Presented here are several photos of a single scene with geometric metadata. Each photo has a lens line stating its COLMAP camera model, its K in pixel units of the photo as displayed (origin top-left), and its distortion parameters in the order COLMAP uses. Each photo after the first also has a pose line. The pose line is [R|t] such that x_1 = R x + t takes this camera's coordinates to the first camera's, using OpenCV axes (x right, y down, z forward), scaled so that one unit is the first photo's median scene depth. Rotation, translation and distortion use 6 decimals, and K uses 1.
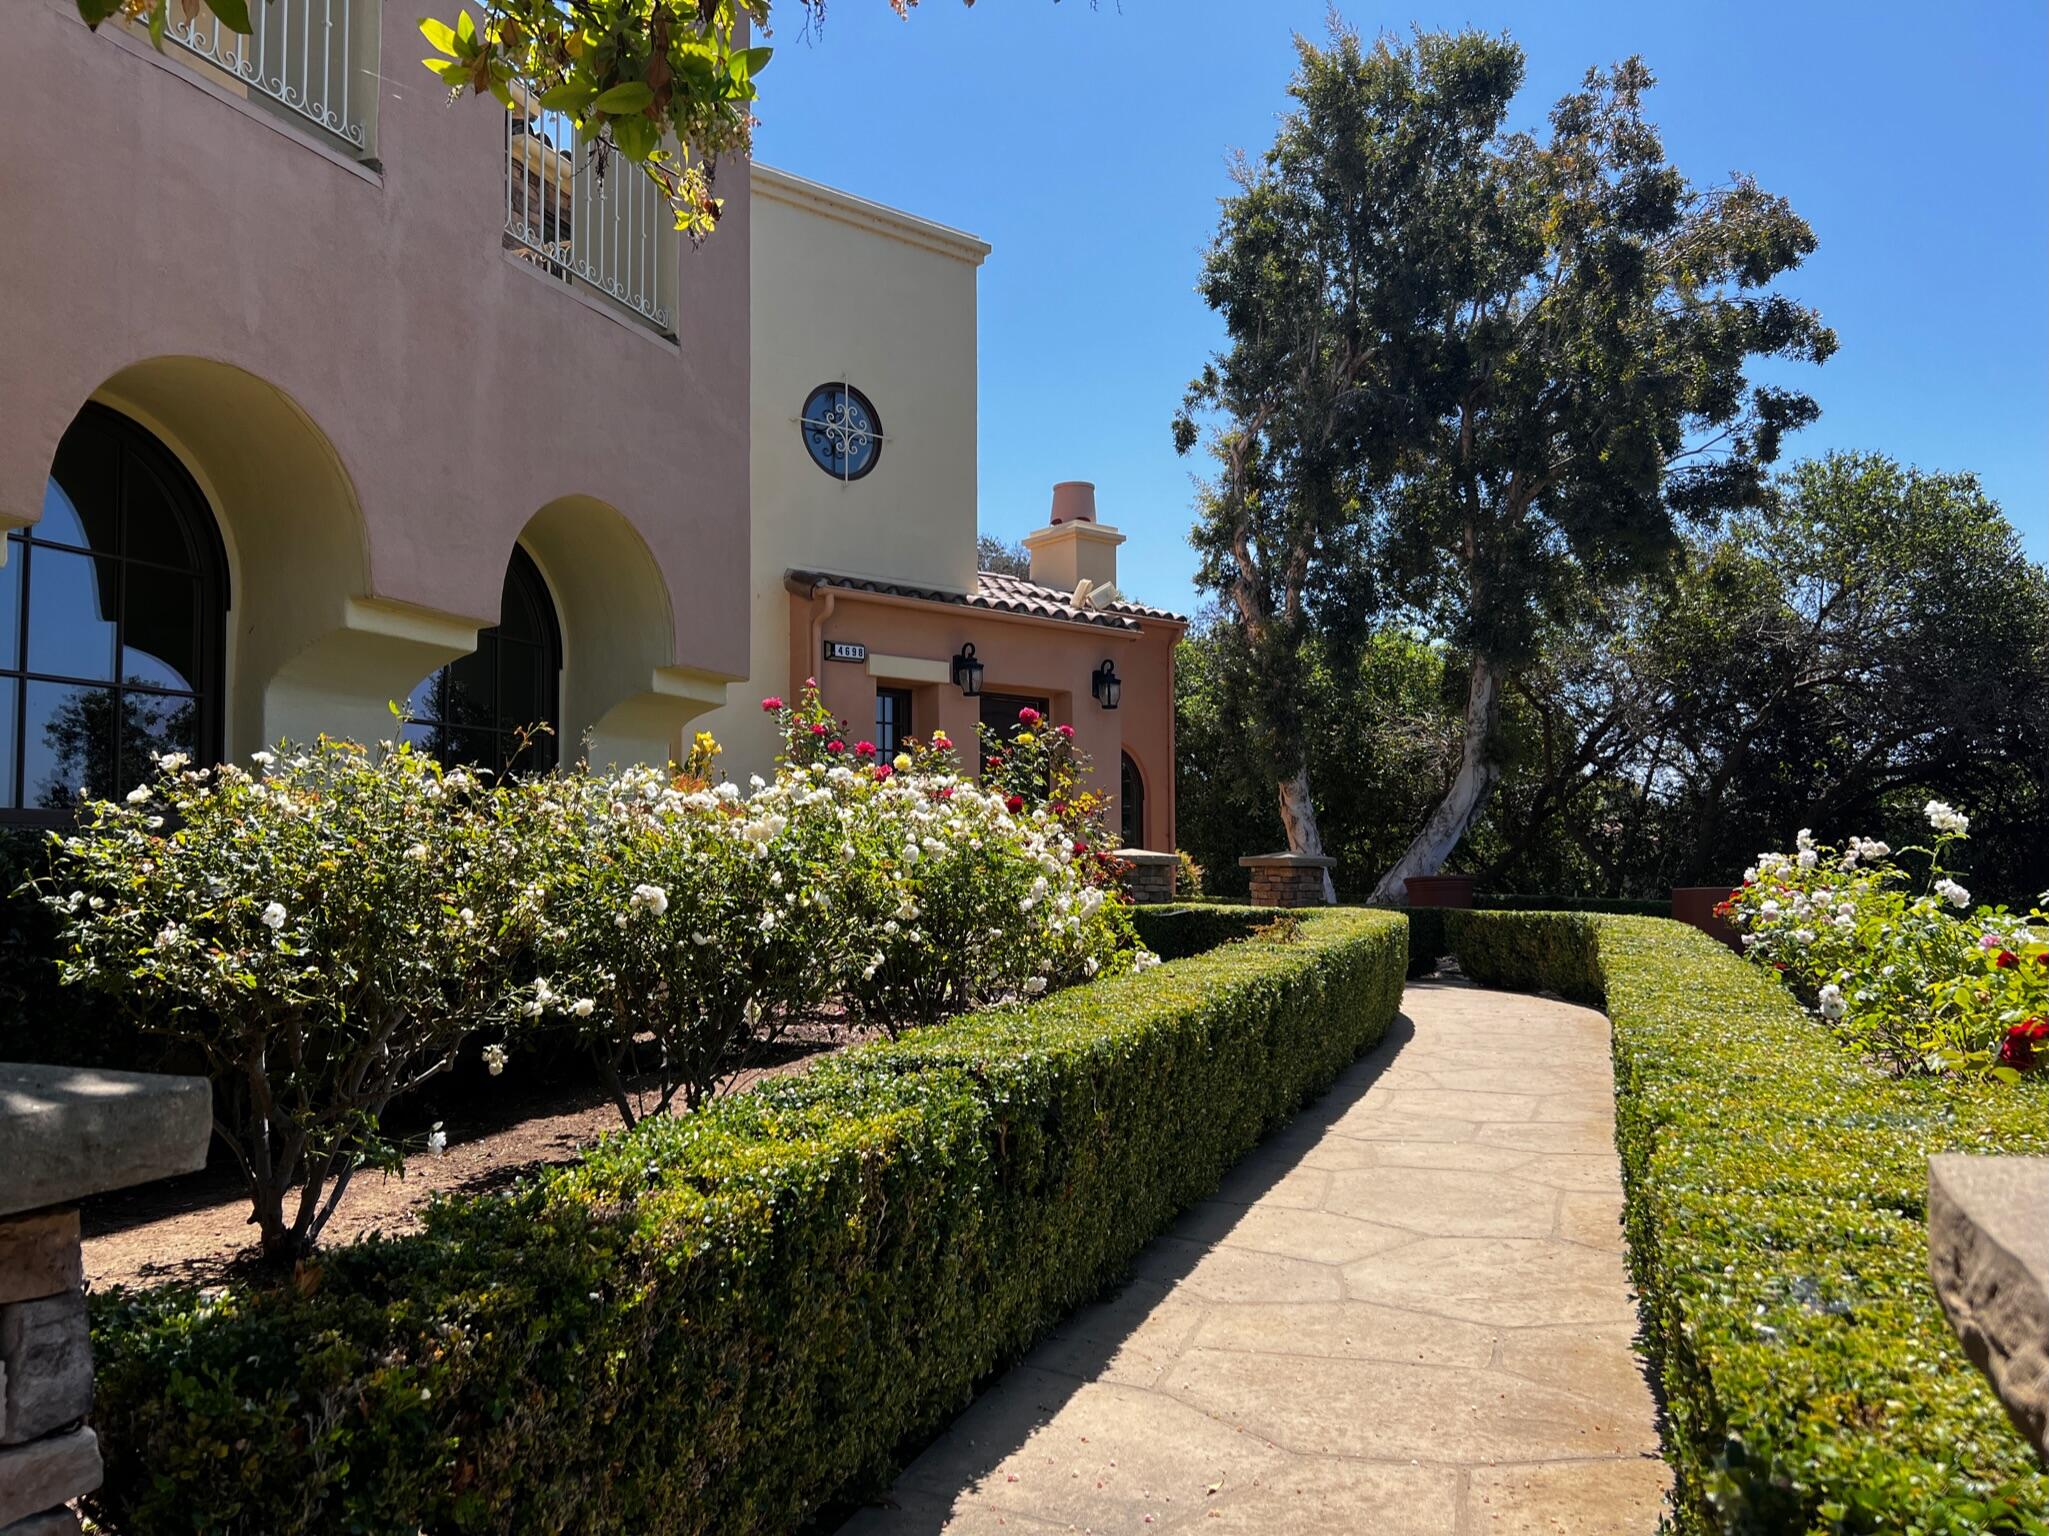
lens RADIAL K [[1617.0, 0, 1023.4], [0, 1617.0, 775.5], [0, 0, 1]] dist [0.057986, -0.075331]
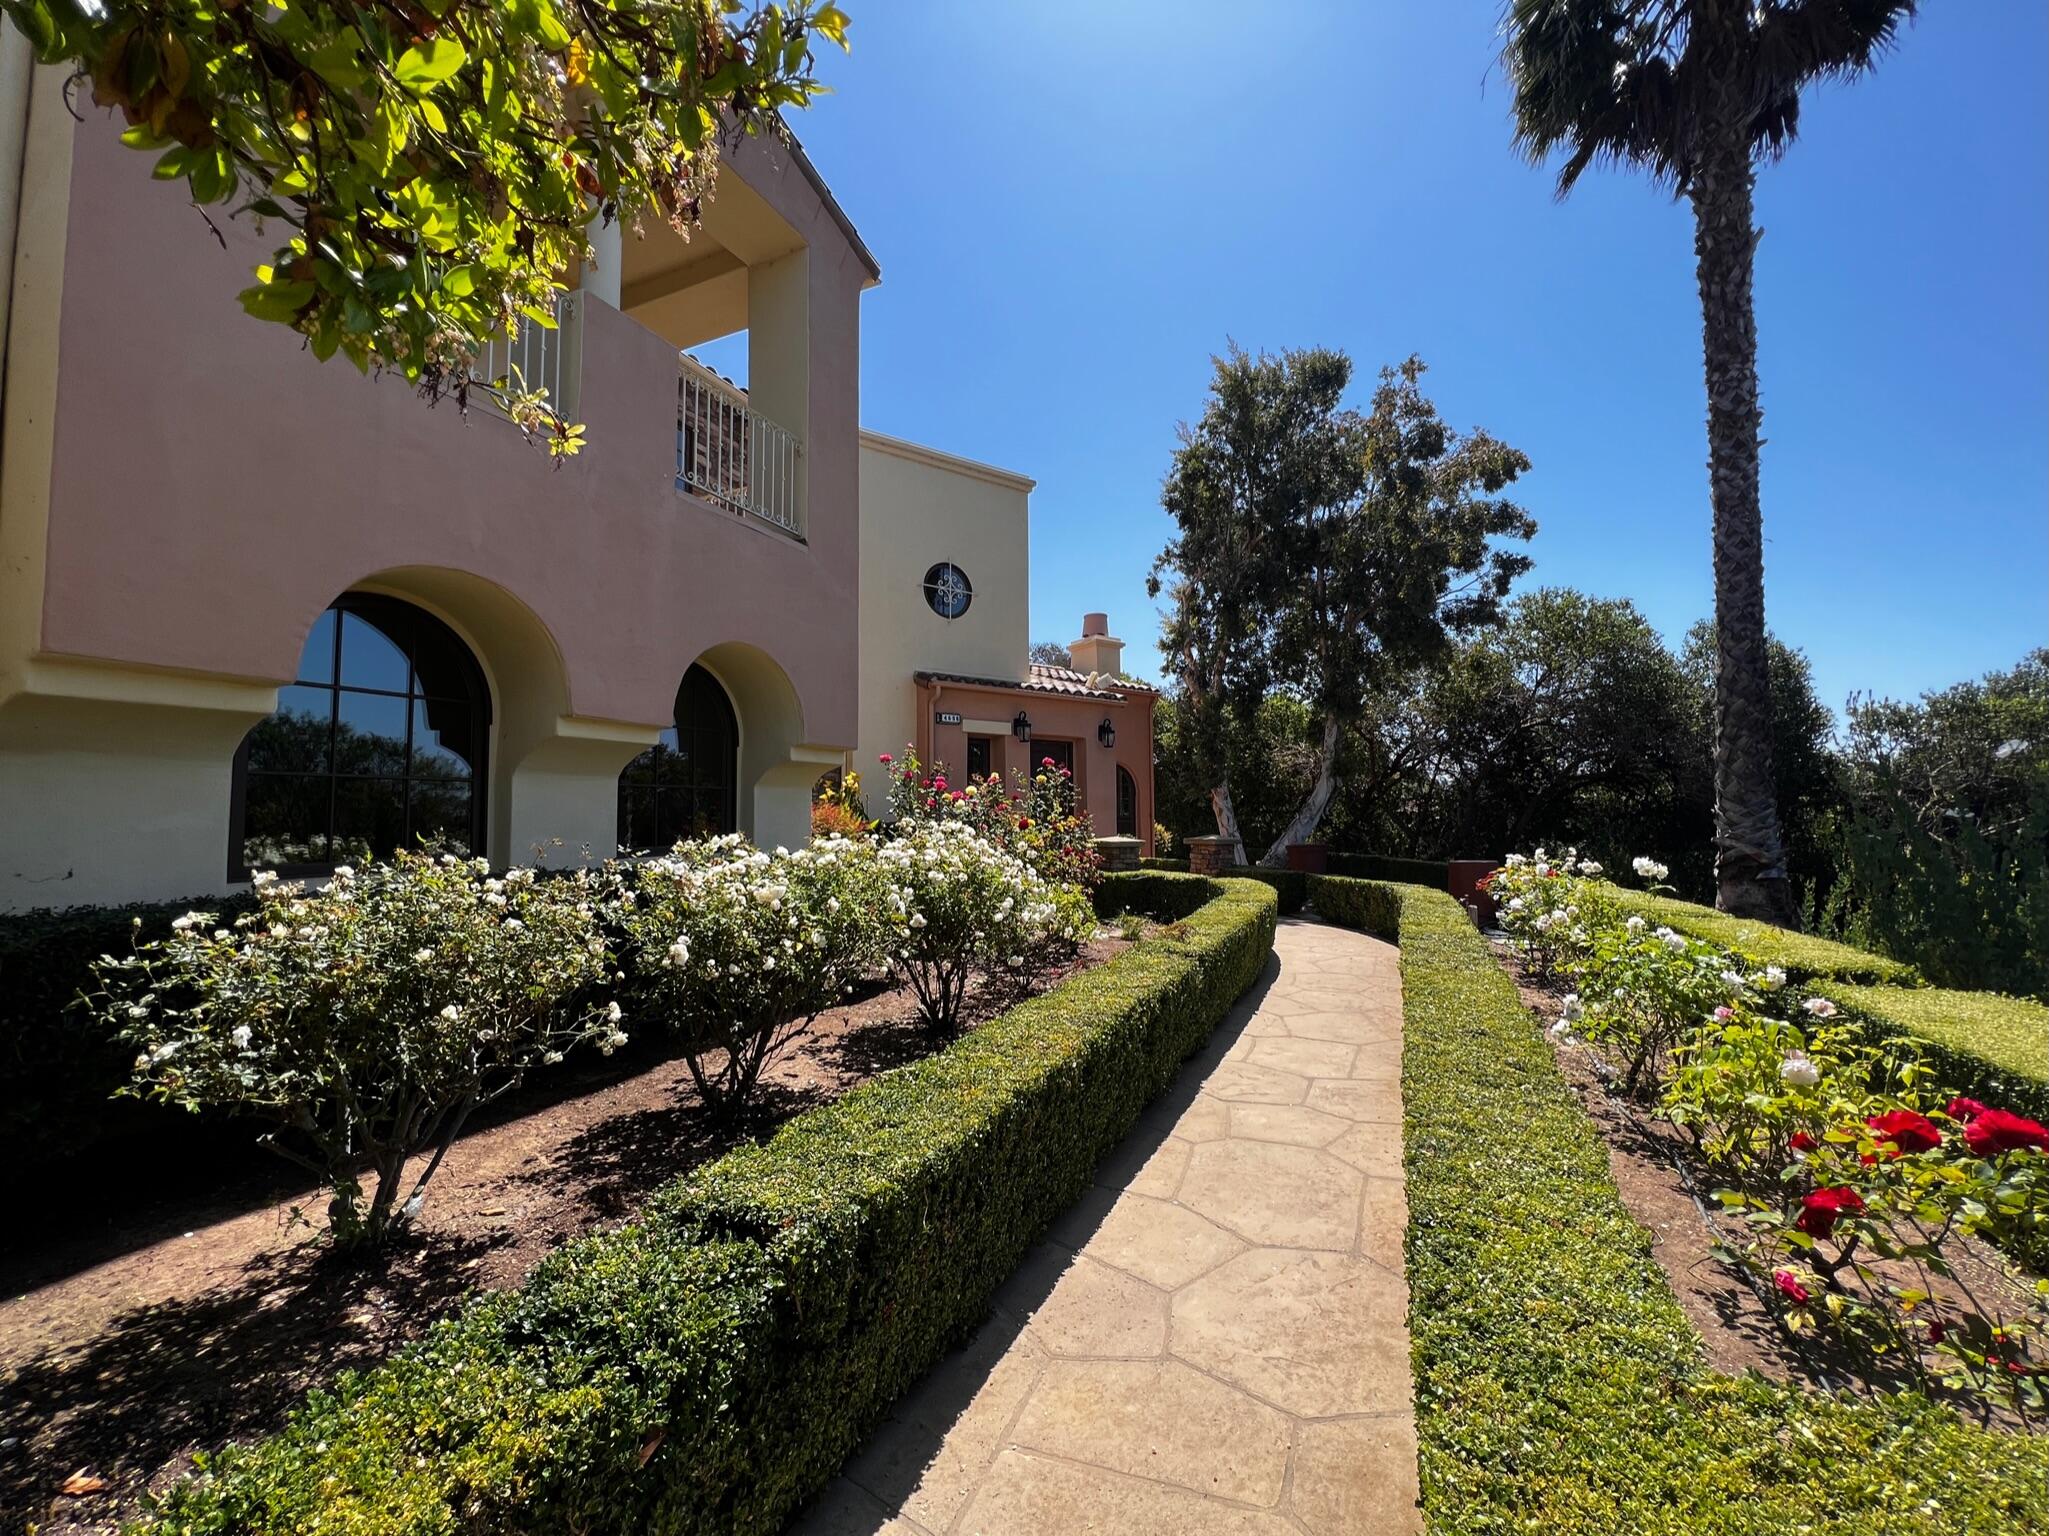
lens RADIAL K [[827.5, 0, 1037.5], [0, 827.5, 748.5], [0, 0, 1]] dist [-0.005240, 0.002017]
pose [[0.996738, -0.010059, -0.080071, 0.046387], [0.009242, 0.999901, -0.010563, -0.030472], [0.080169, 0.009788, 0.996733, 0.118269]]
